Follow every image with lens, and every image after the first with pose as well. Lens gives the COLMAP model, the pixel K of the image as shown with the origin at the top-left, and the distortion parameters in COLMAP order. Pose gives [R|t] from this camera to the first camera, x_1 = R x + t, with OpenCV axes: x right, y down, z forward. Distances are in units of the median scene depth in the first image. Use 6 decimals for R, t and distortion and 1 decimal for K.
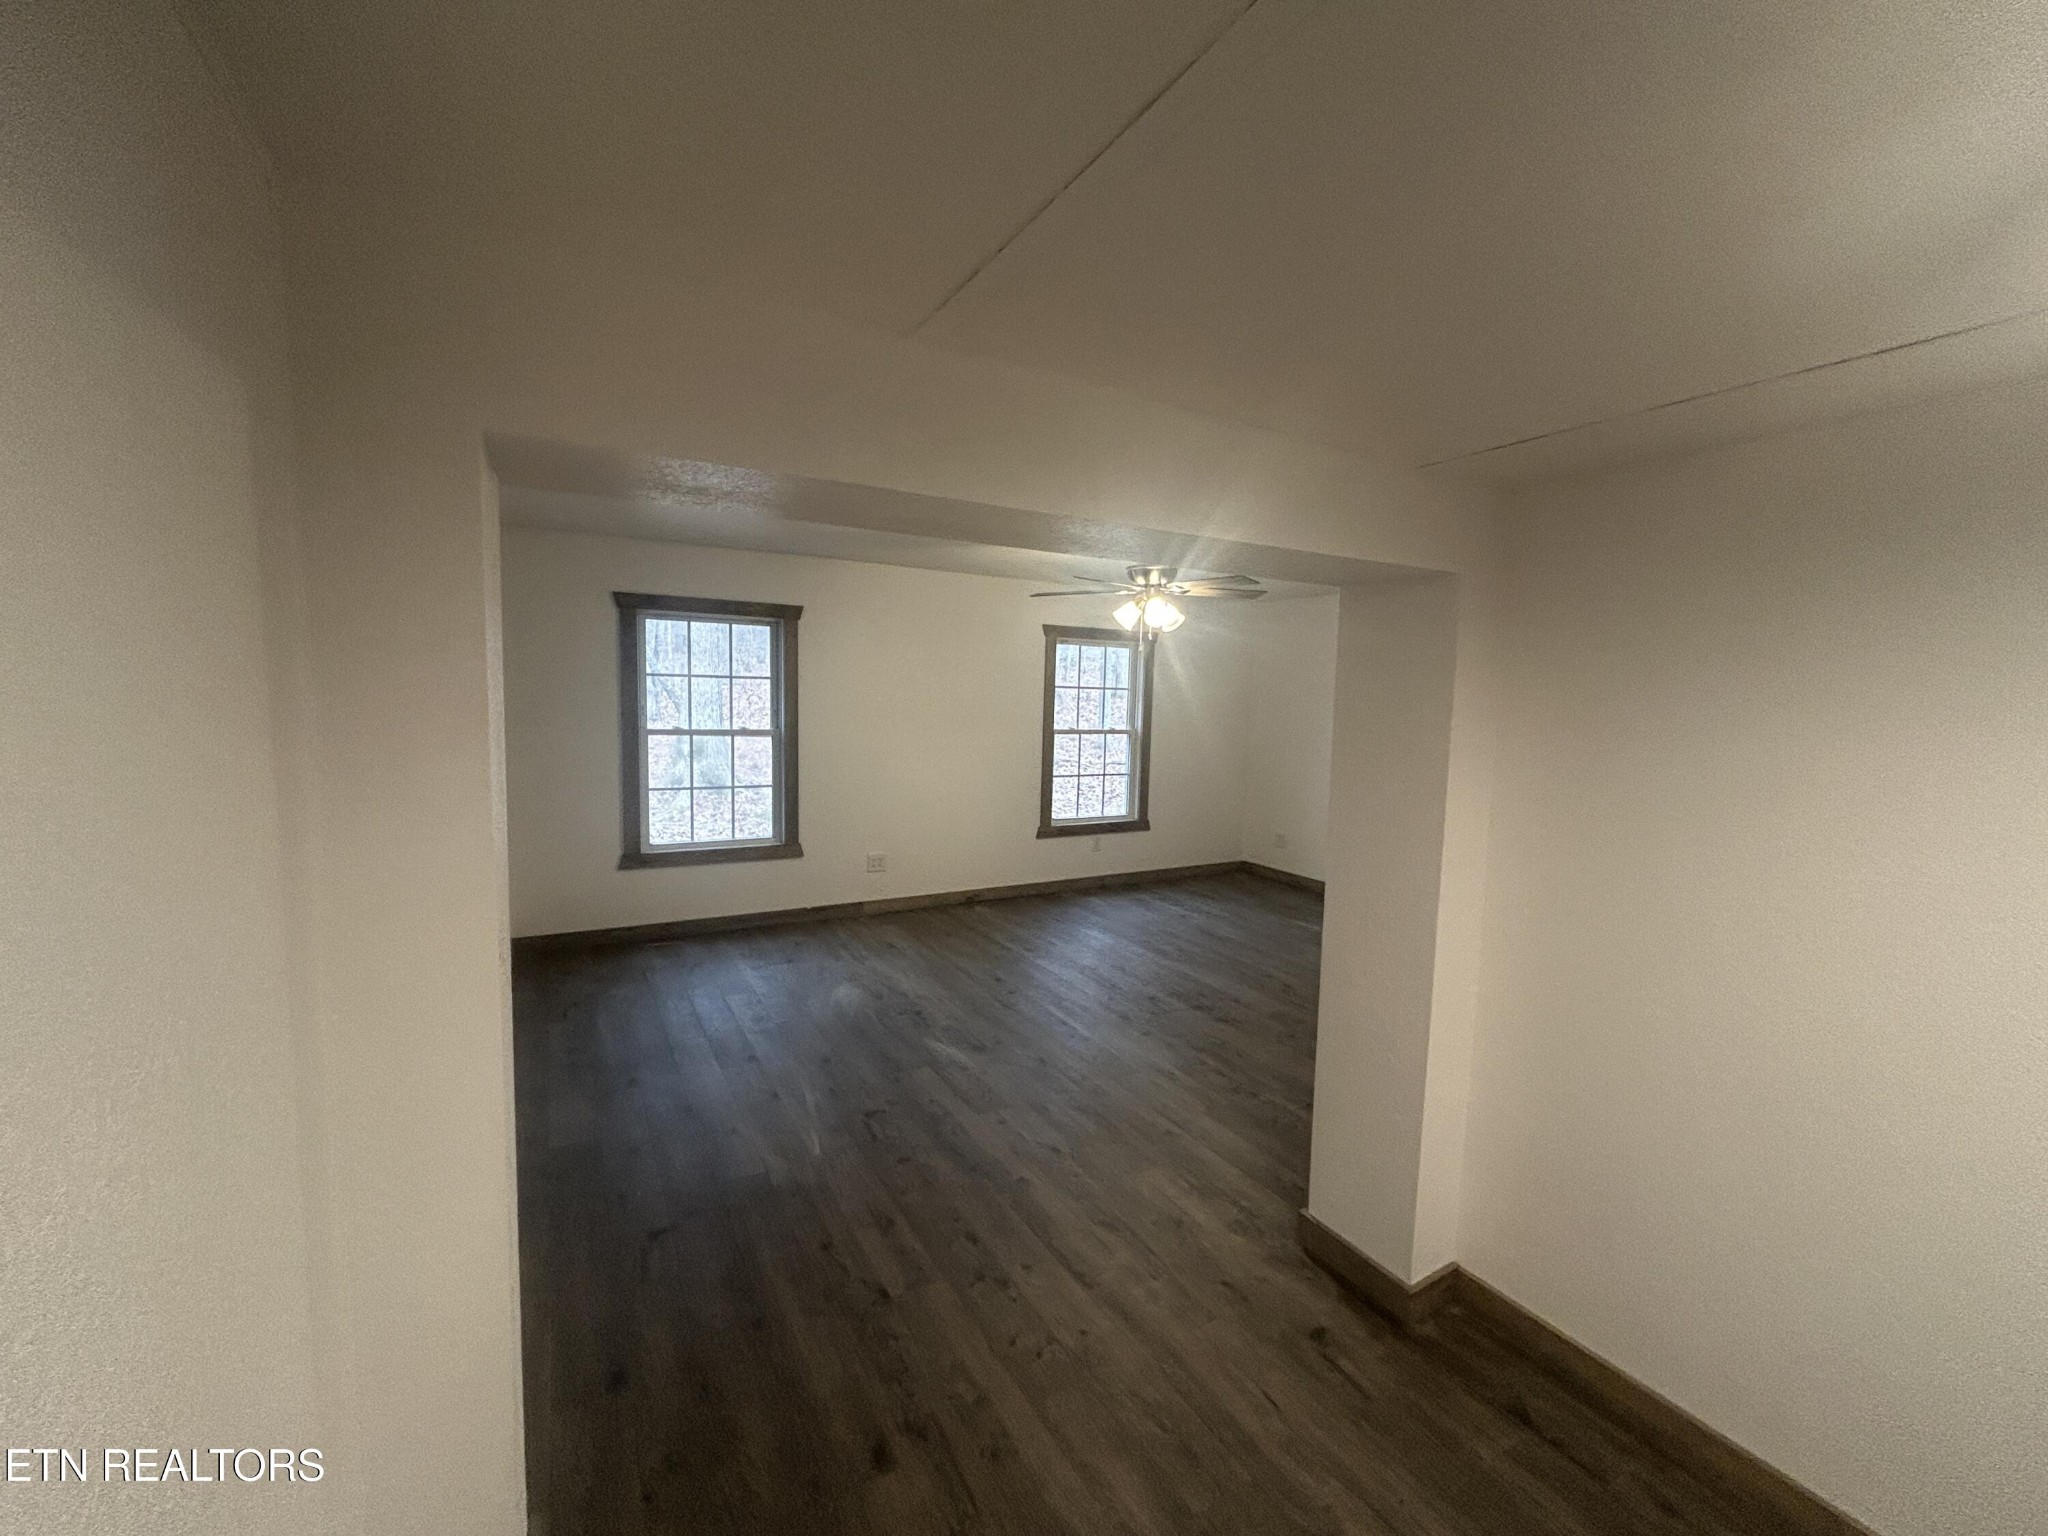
lens RADIAL K [[830.5, 0, 1027.6], [0, 830.5, 771.6], [0, 0, 1]] dist [0.000686, -0.000303]
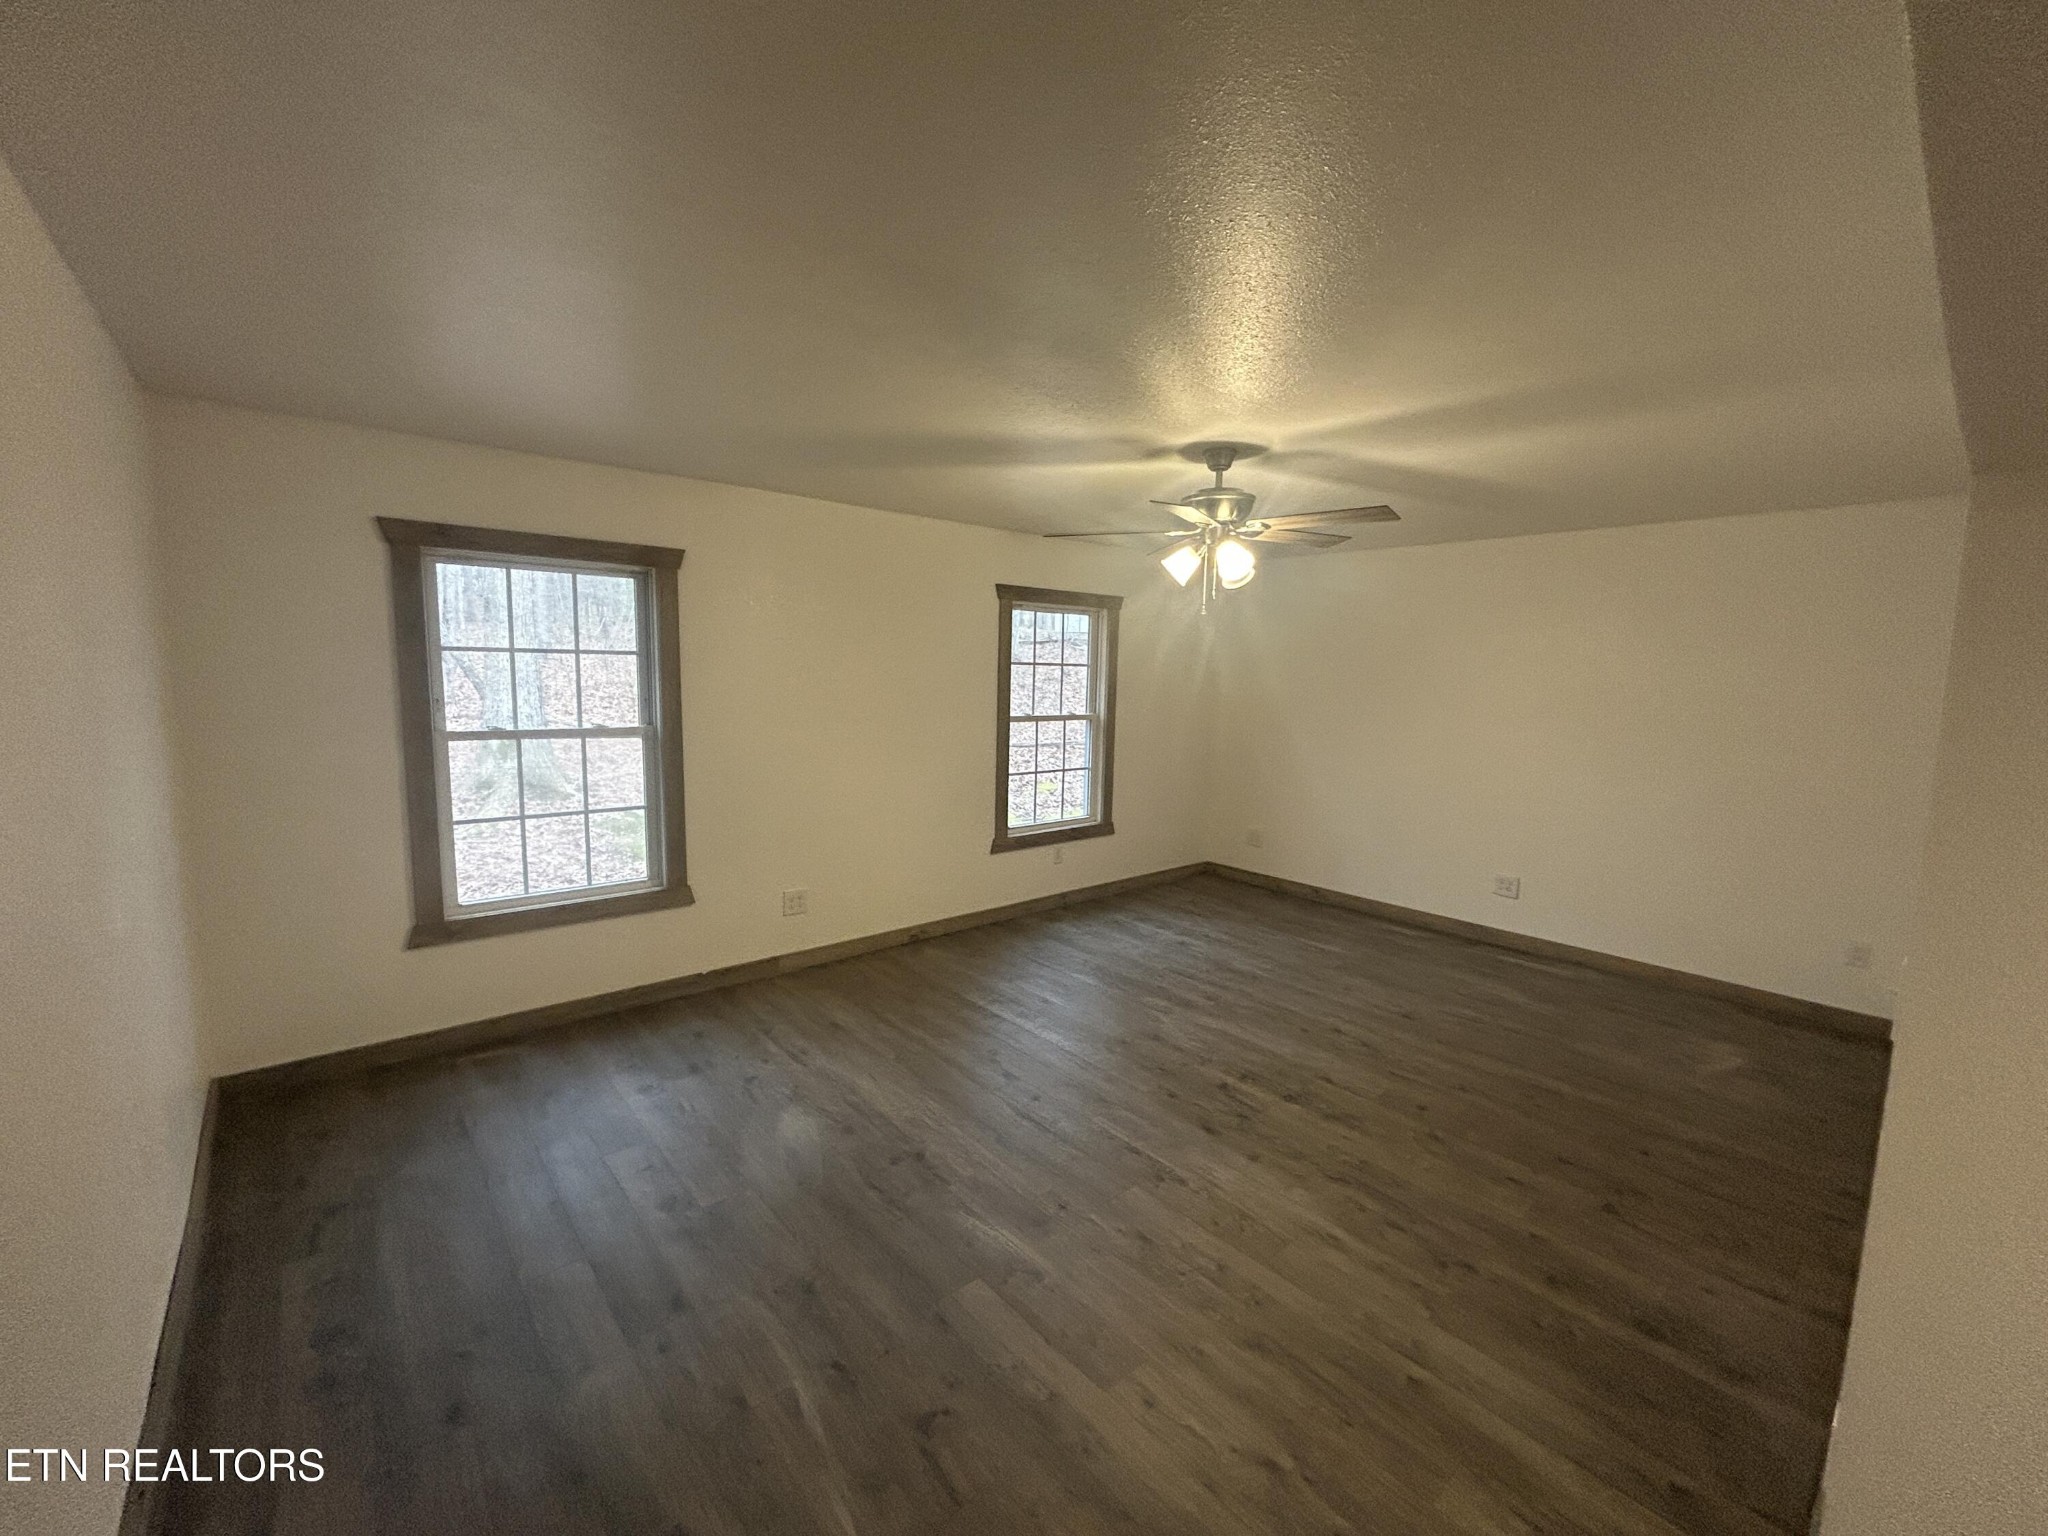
lens RADIAL K [[830.5, 0, 1021.2], [0, 830.5, 769.5], [0, 0, 1]] dist [0.000686, -0.000303]
pose [[0.982685, -0.028253, 0.183115, -0.128910], [0.022886, 0.999246, 0.031359, -0.030676], [-0.183863, -0.026626, 0.982591, 0.263515]]
